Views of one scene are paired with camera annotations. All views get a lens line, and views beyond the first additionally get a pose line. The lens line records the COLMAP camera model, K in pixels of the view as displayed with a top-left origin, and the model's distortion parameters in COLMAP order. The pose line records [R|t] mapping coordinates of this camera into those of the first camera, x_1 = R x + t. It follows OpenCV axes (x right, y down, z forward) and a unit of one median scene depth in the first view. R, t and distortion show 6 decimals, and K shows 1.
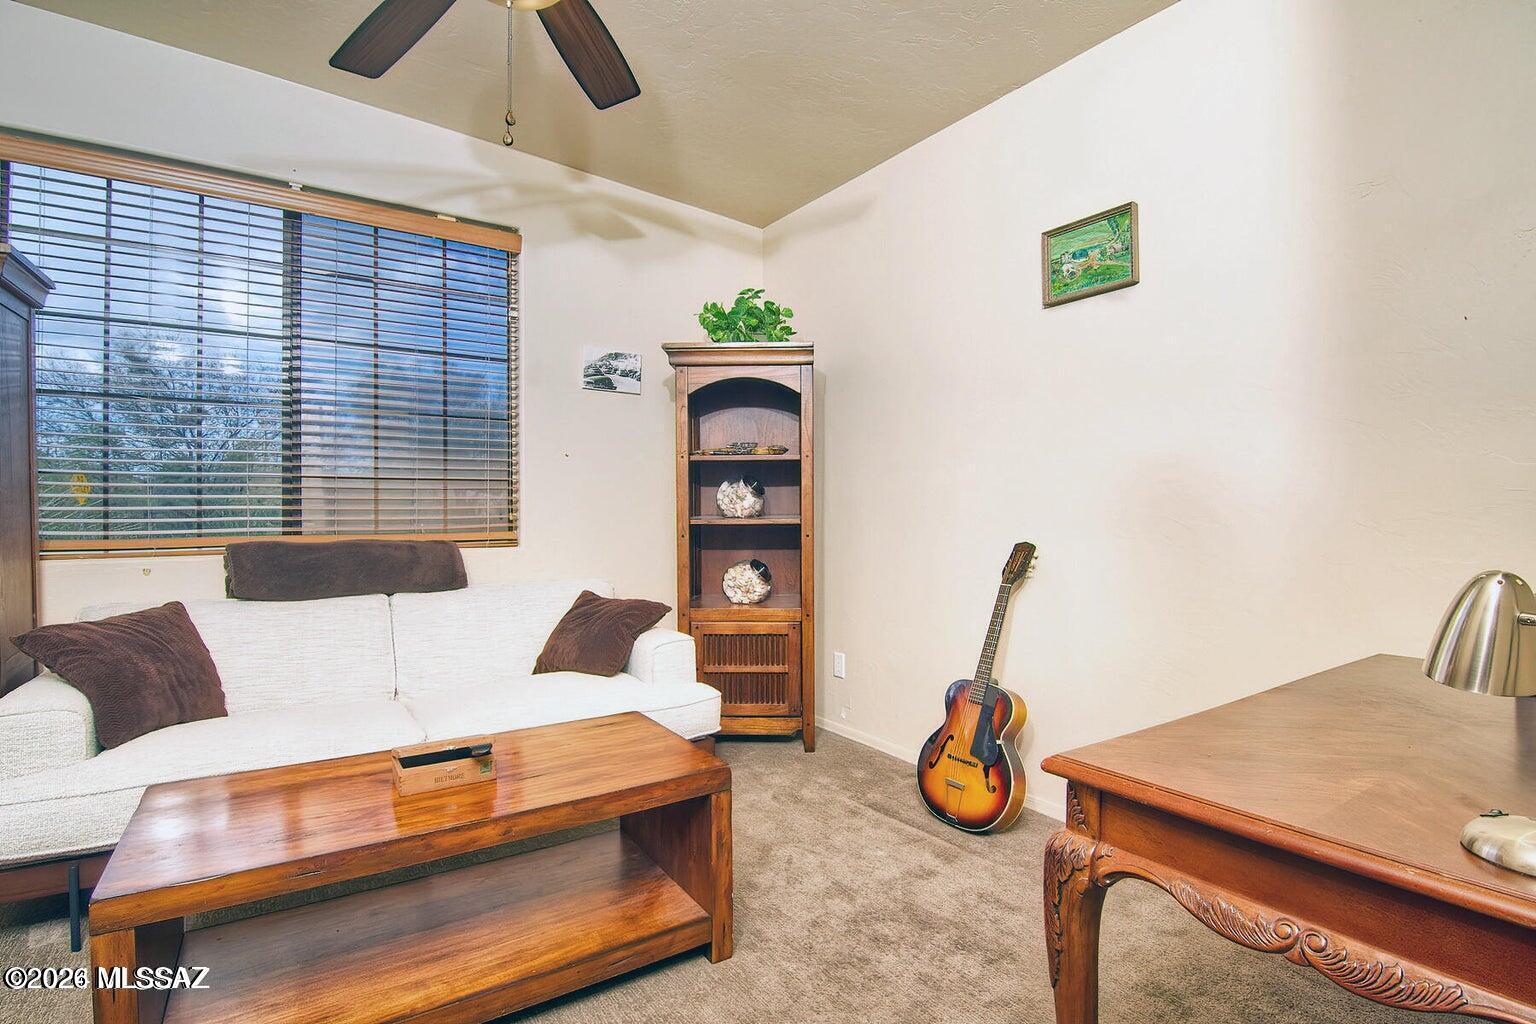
lens RADIAL K [[737.2, 0, 762.8], [0, 737.2, 509.8], [0, 0, 1]] dist [-0.014553, -0.005303]
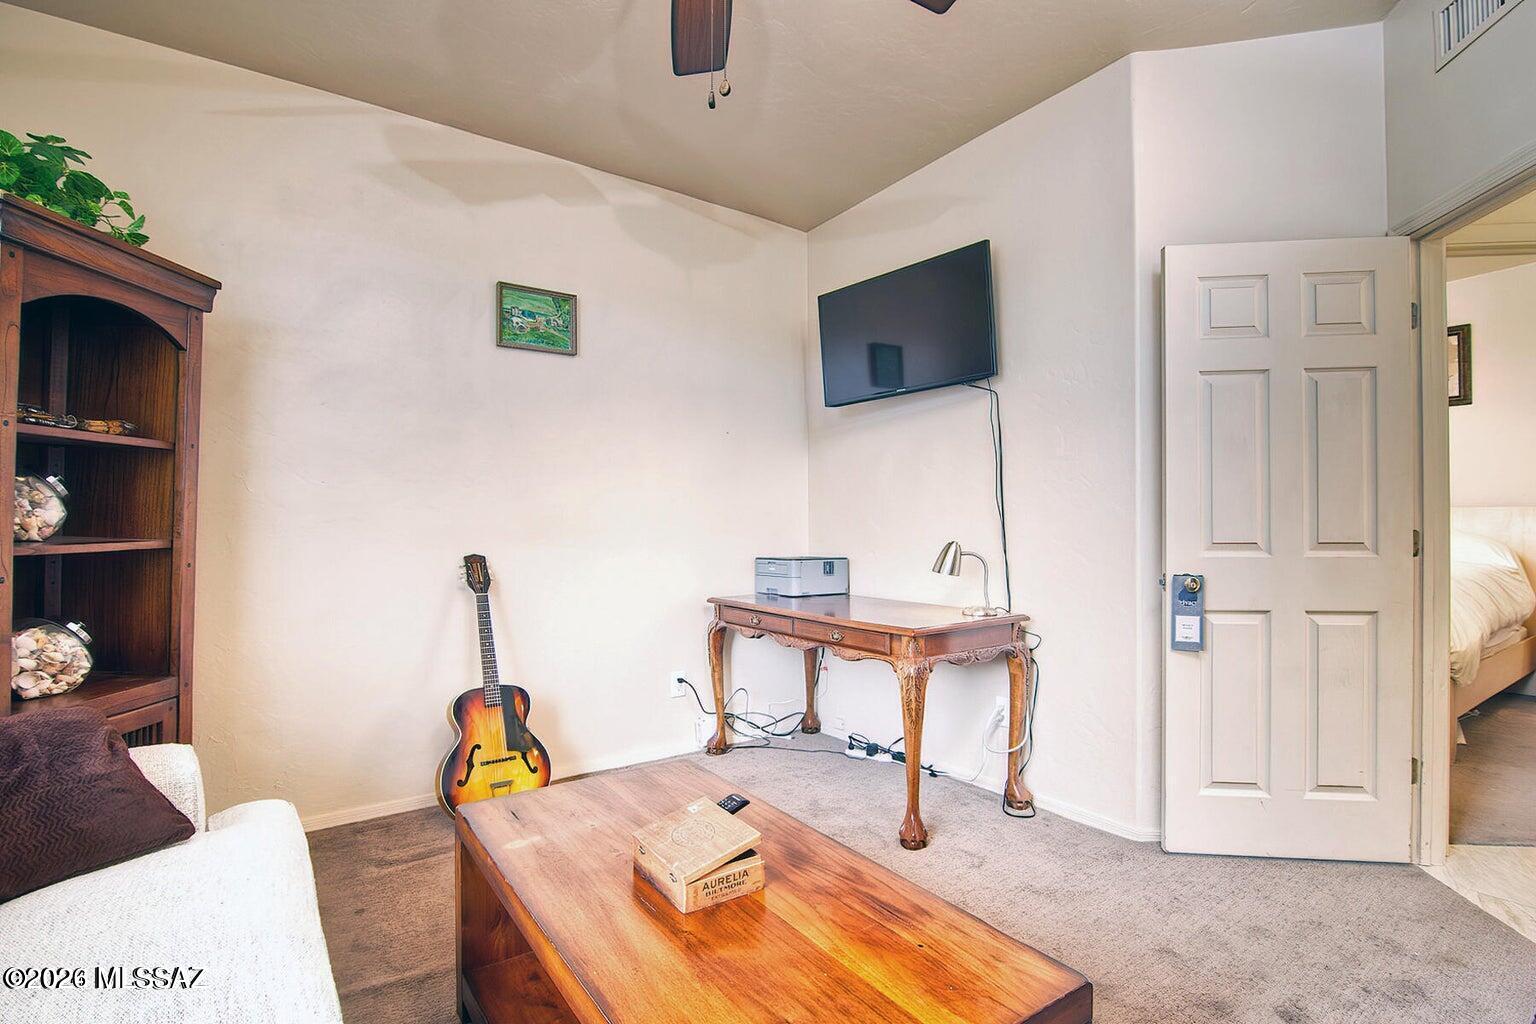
lens RADIAL K [[737.2, 0, 762.8], [0, 737.2, 509.8], [0, 0, 1]] dist [-0.014553, -0.005303]
pose [[-0.031947, 0.012309, 0.999414, -0.777302], [0.002741, 0.999921, -0.012227, -0.006650], [-0.999486, 0.002349, -0.031978, 0.631517]]
